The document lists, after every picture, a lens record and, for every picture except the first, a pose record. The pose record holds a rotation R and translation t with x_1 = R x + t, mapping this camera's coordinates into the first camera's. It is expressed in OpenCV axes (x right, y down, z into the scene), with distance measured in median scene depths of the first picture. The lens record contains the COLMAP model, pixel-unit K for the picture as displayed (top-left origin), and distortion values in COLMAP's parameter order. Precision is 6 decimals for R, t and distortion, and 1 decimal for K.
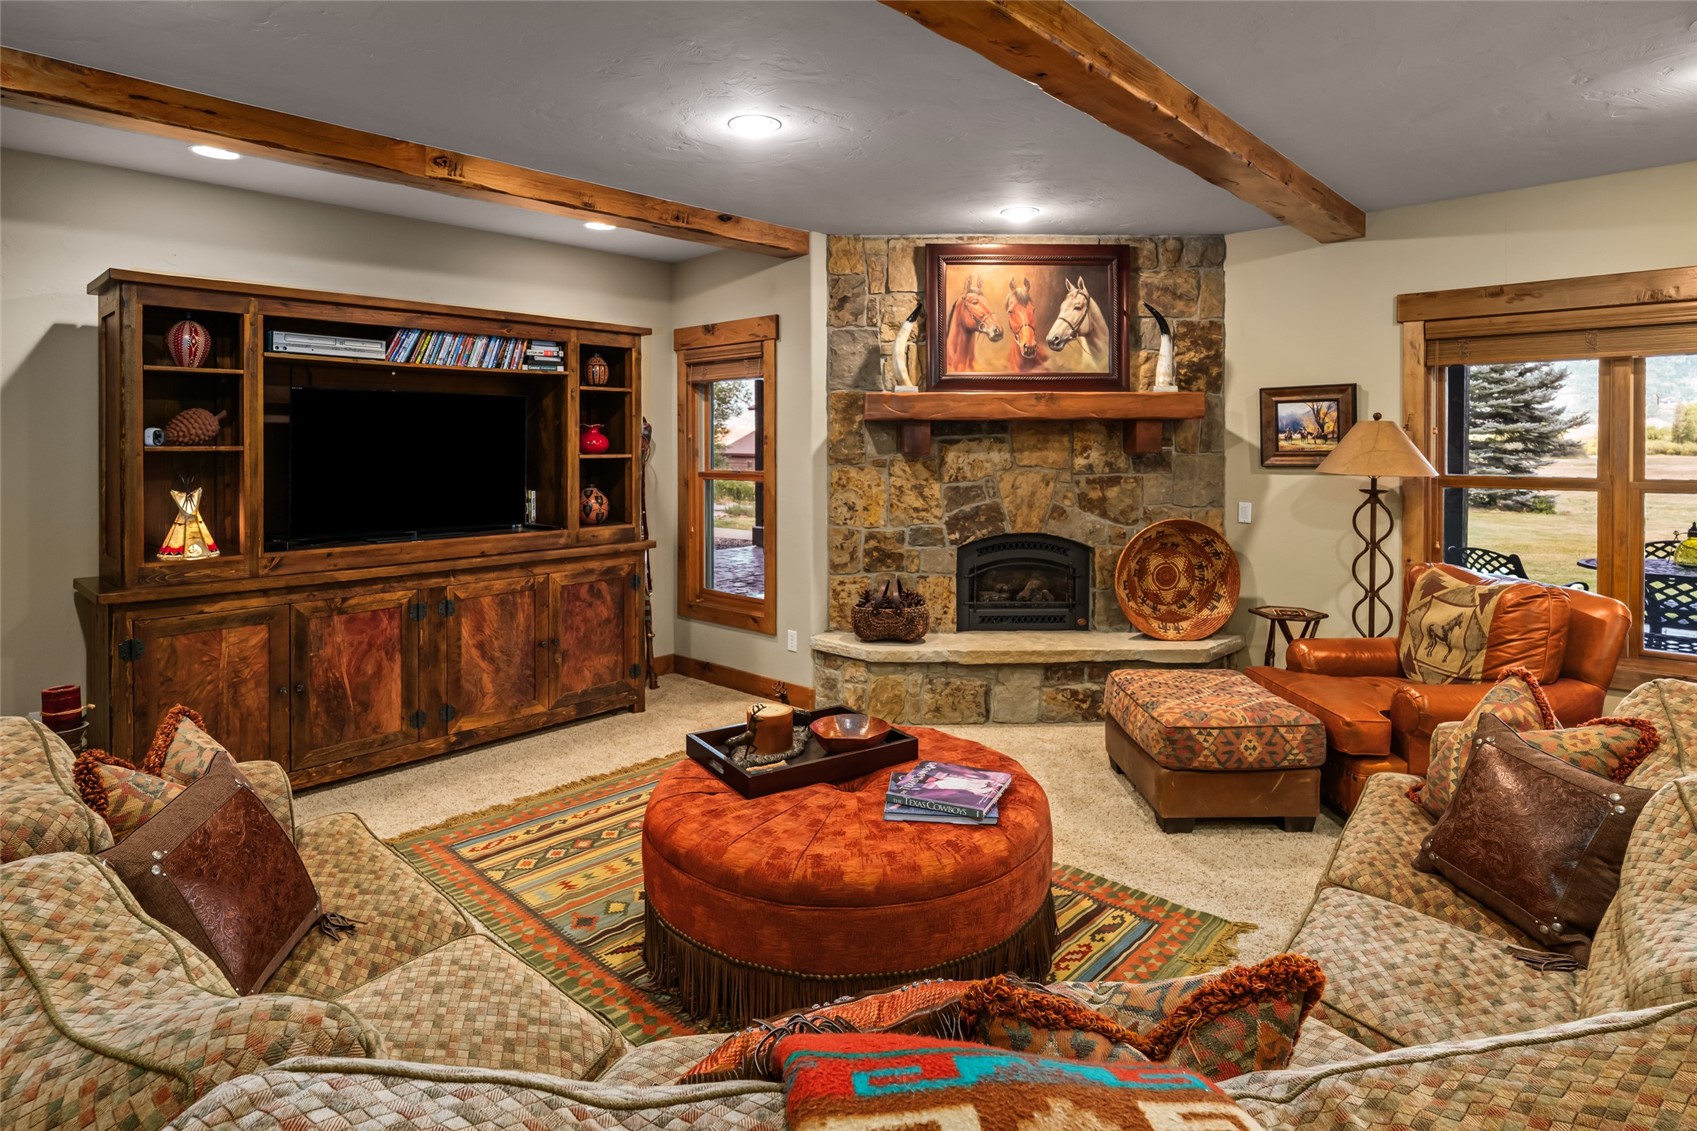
lens RADIAL K [[895.8, 0, 848.7], [0, 895.8, 446.1], [0, 0, 1]] dist [-0.000935, -0.000285]
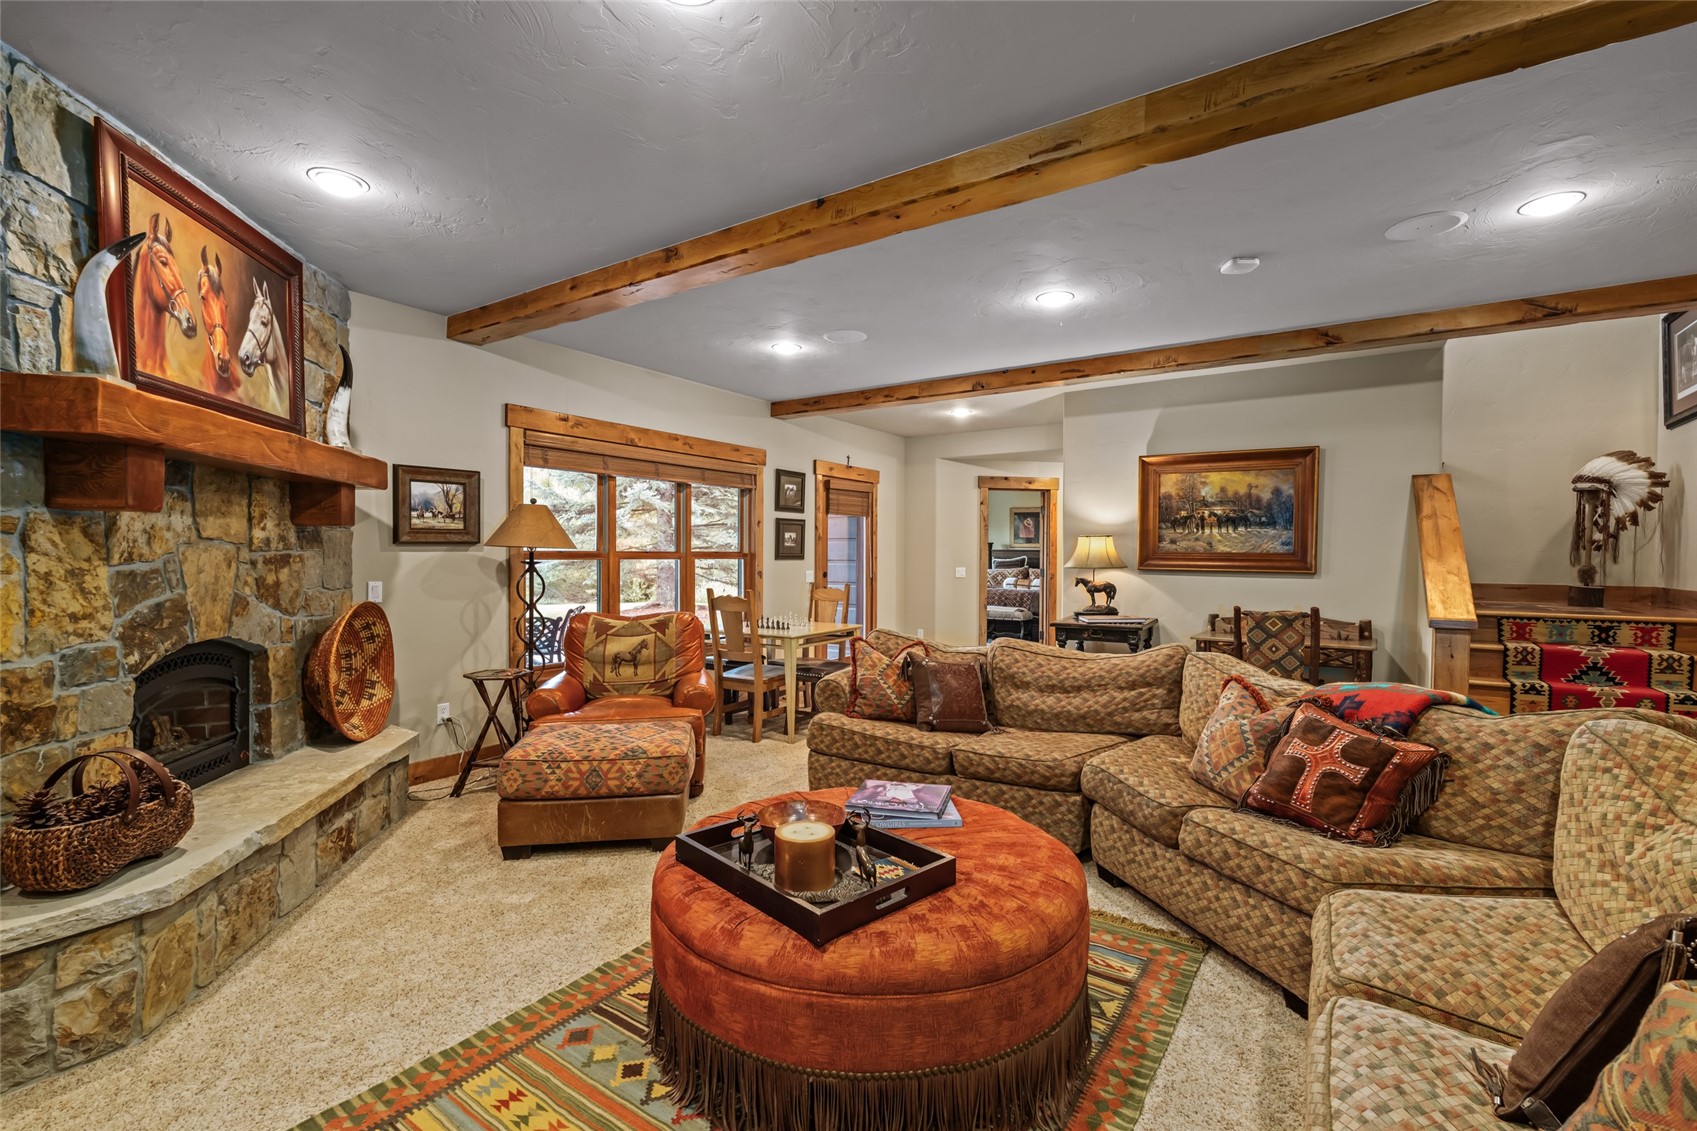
lens RADIAL K [[749.9, 0, 848.5], [0, 749.9, 565.5], [0, 0, 1]] dist [-0.001103, 0.000070]
pose [[-0.150521, -0.013128, 0.988520, -0.421735], [0.002081, 0.999905, 0.013596, 0.035948], [-0.988605, 0.004104, -0.150479, 0.620531]]
